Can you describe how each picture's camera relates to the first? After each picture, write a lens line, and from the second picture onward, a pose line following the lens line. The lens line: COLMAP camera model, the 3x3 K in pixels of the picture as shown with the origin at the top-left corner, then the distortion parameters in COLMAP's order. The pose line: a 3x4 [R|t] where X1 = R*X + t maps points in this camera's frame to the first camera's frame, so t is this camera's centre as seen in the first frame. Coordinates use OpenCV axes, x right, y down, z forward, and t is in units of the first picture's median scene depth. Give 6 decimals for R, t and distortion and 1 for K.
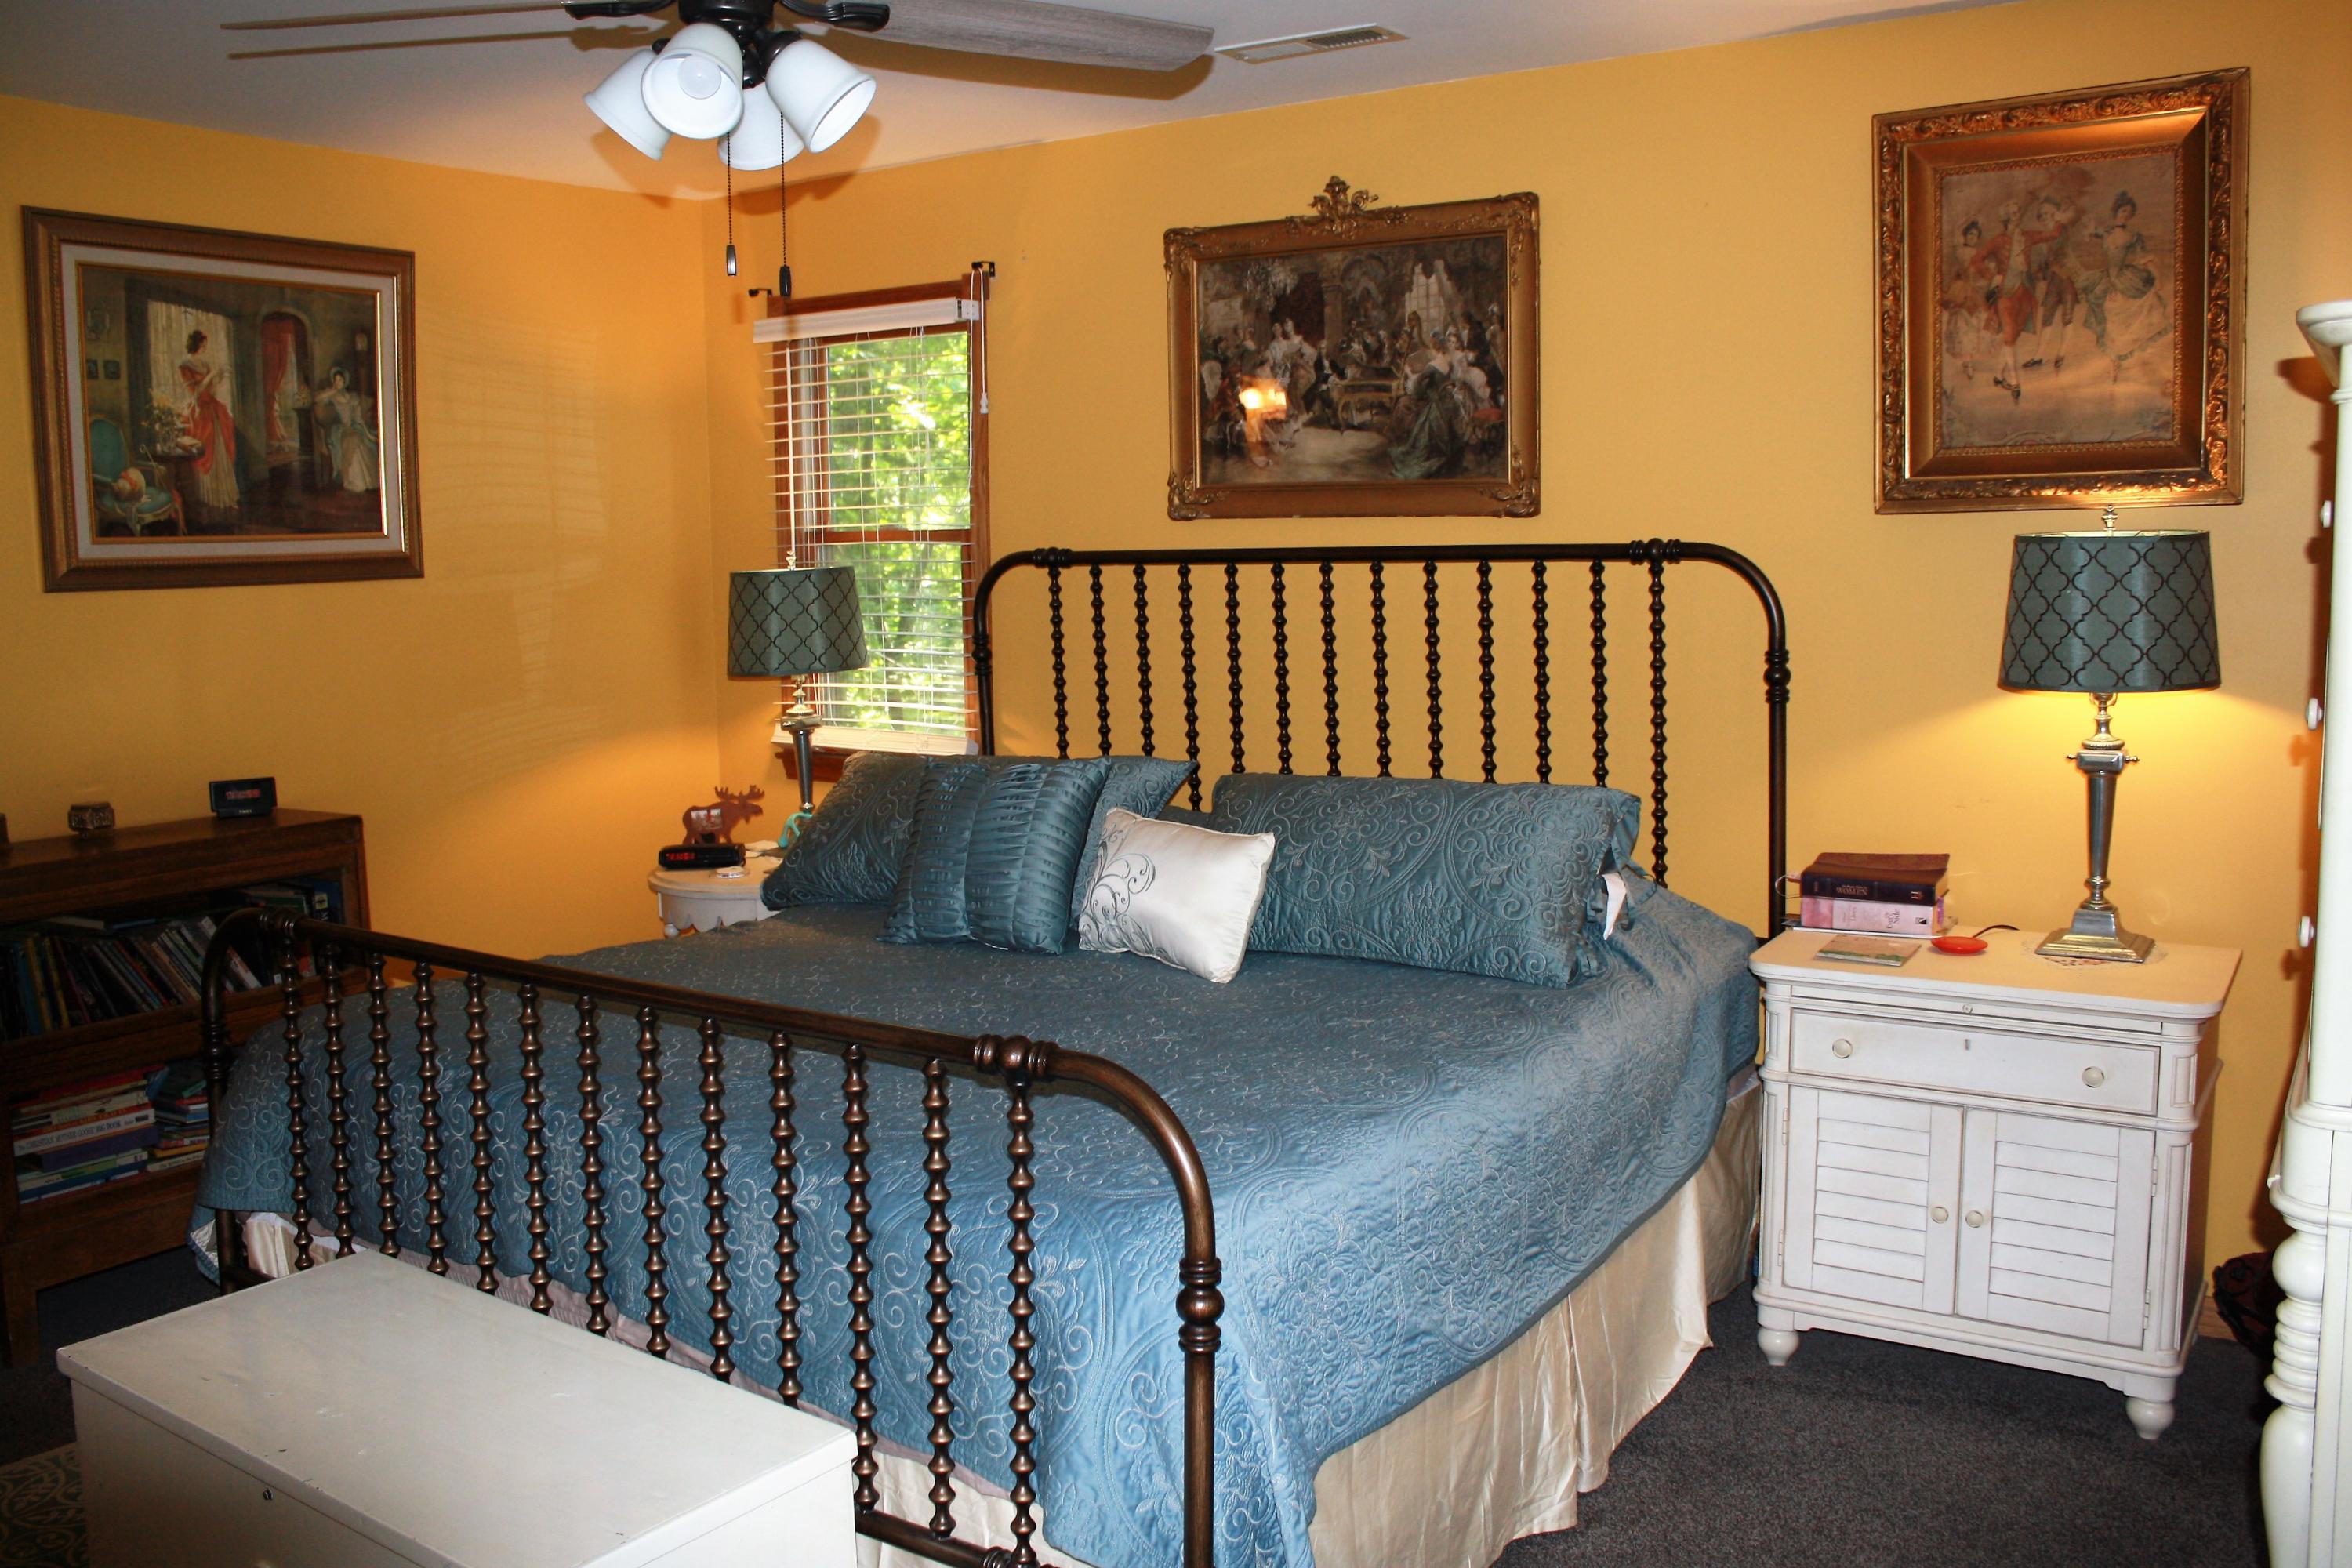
lens RADIAL K [[2019.3, 0, 1124.6], [0, 2019.3, 776.3], [0, 0, 1]] dist [-0.123216, 0.131629]
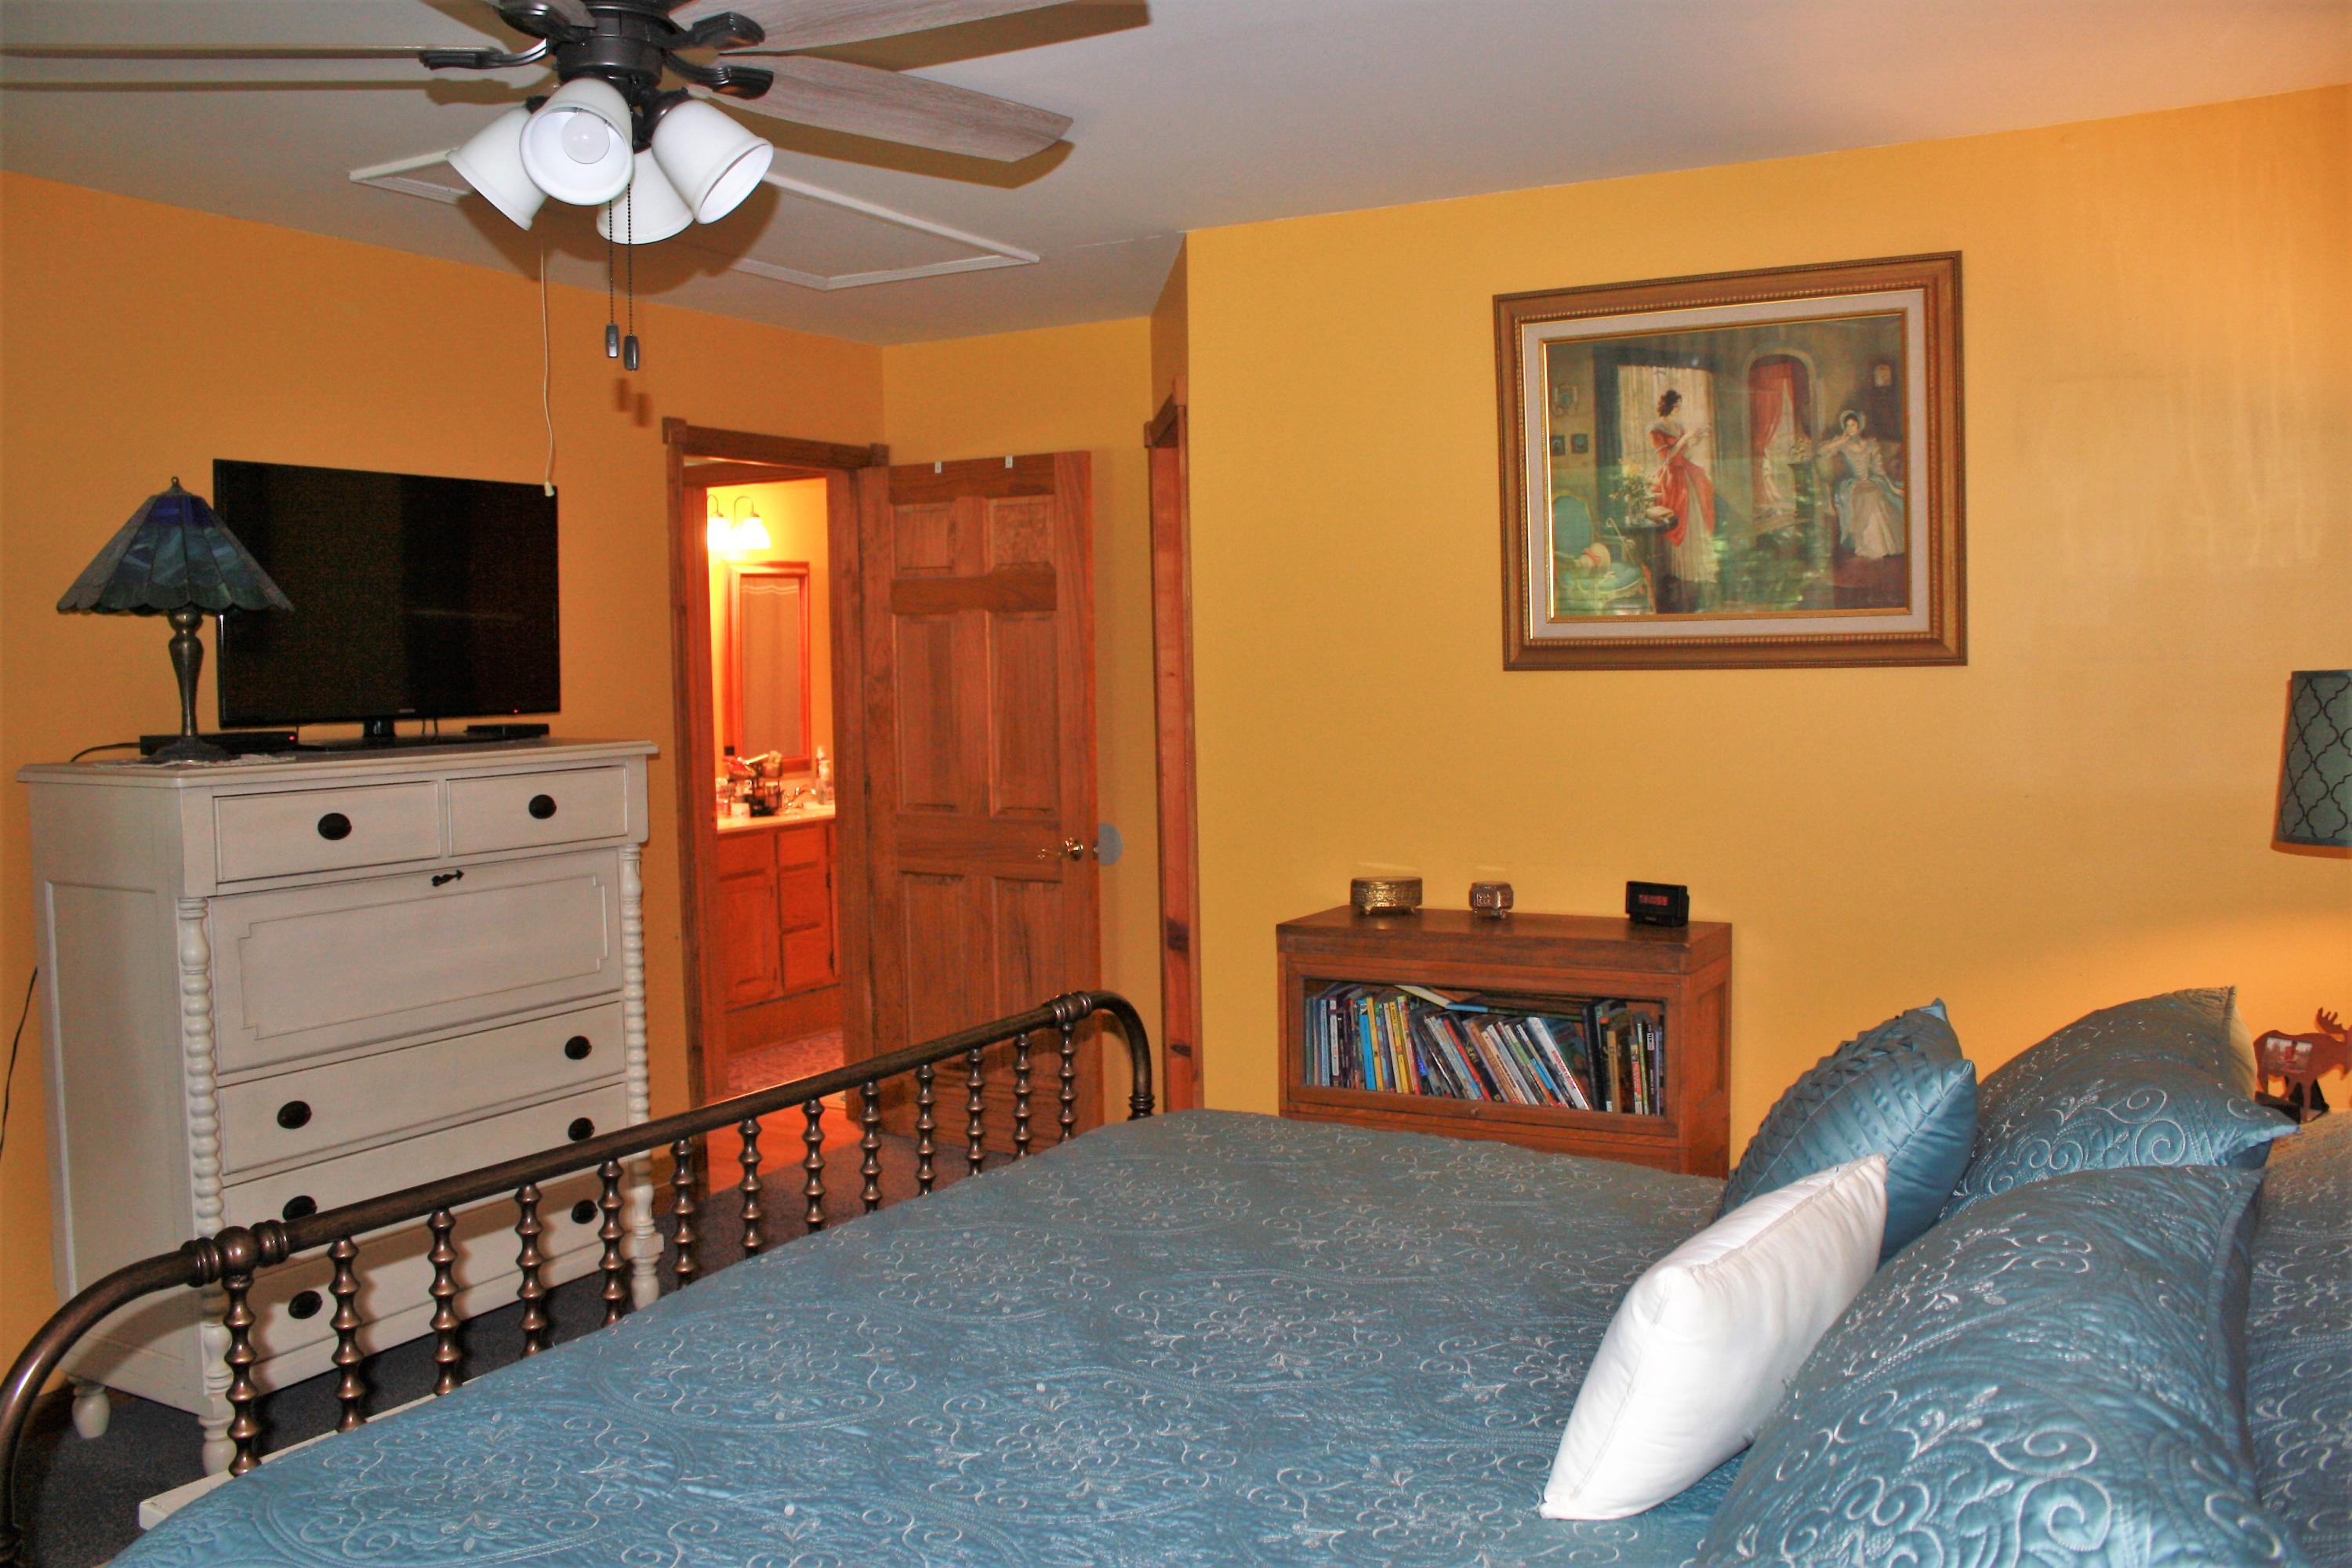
lens RADIAL K [[2019.3, 0, 1124.6], [0, 2019.3, 776.3], [0, 0, 1]] dist [-0.123216, 0.131629]
pose [[0.095697, 0.075992, -0.992506, 0.439149], [-0.100409, 0.992733, 0.066328, -0.084313], [0.990333, 0.093309, 0.102632, 0.671932]]
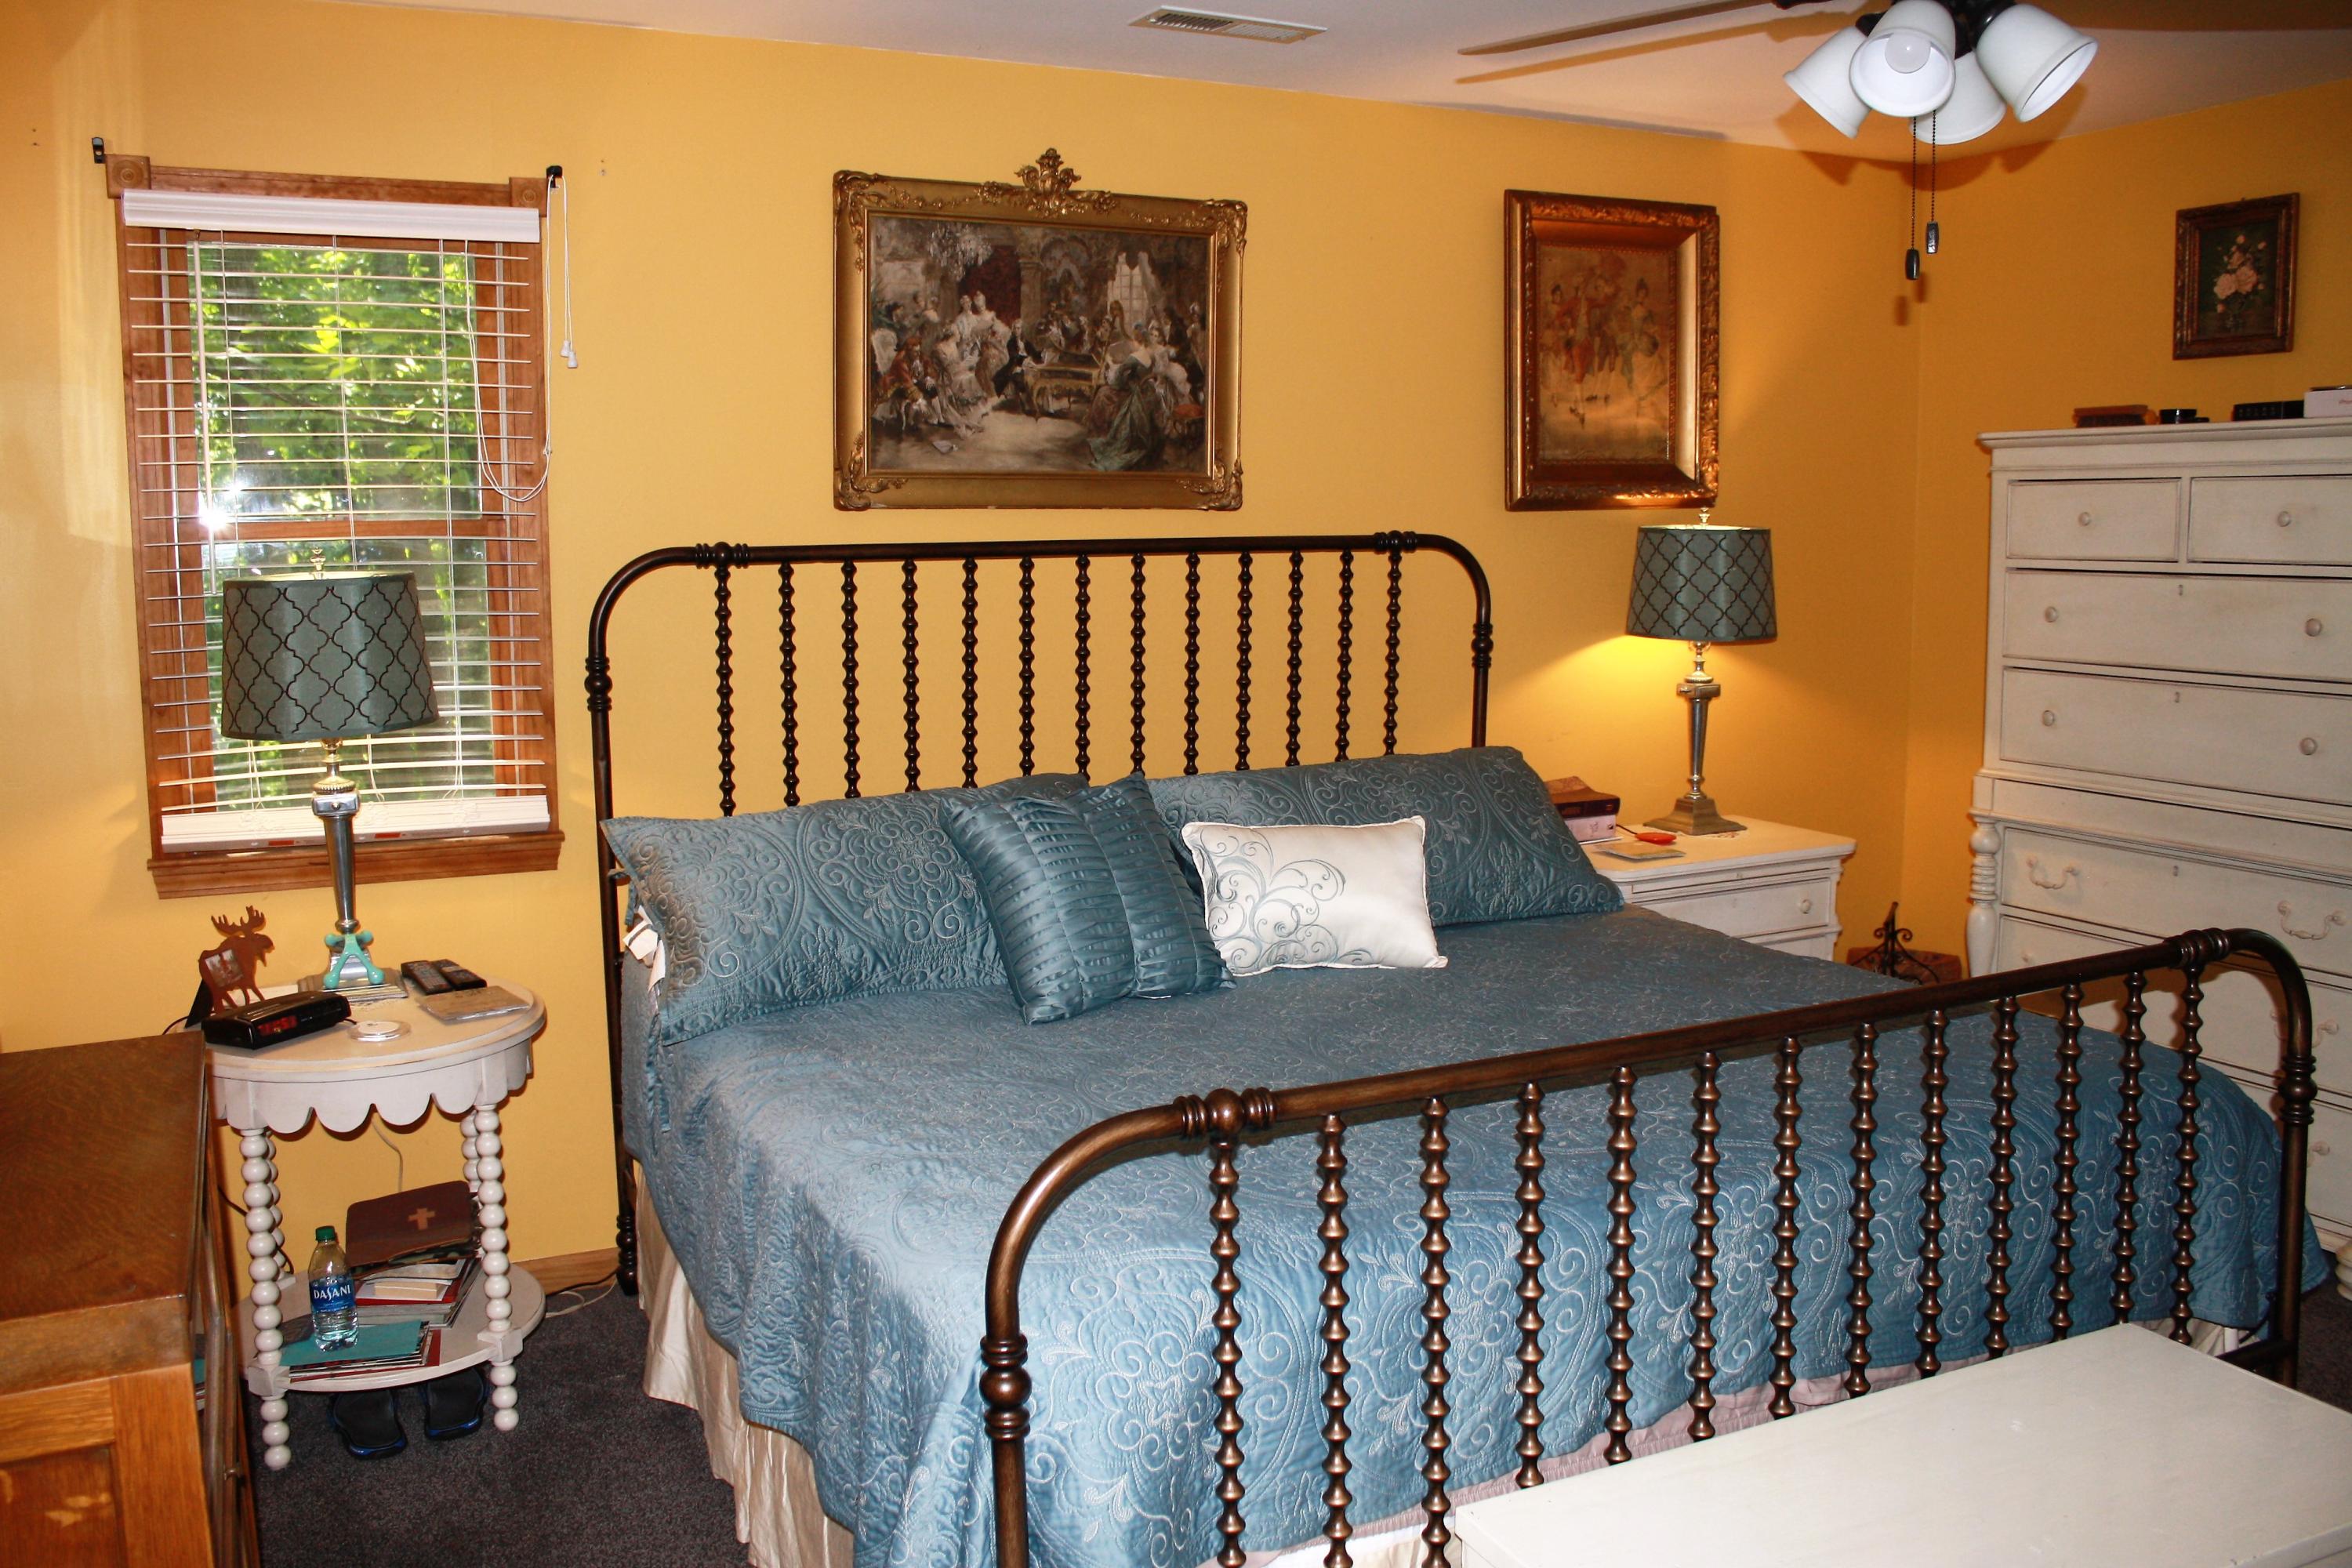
lens RADIAL K [[2019.3, 0, 1124.6], [0, 2019.3, 776.3], [0, 0, 1]] dist [-0.123216, 0.131629]
pose [[0.491811, -0.093769, 0.865638, -0.723756], [0.106264, 0.993216, 0.047215, -0.045854], [-0.864193, 0.068766, 0.498439, 0.517899]]
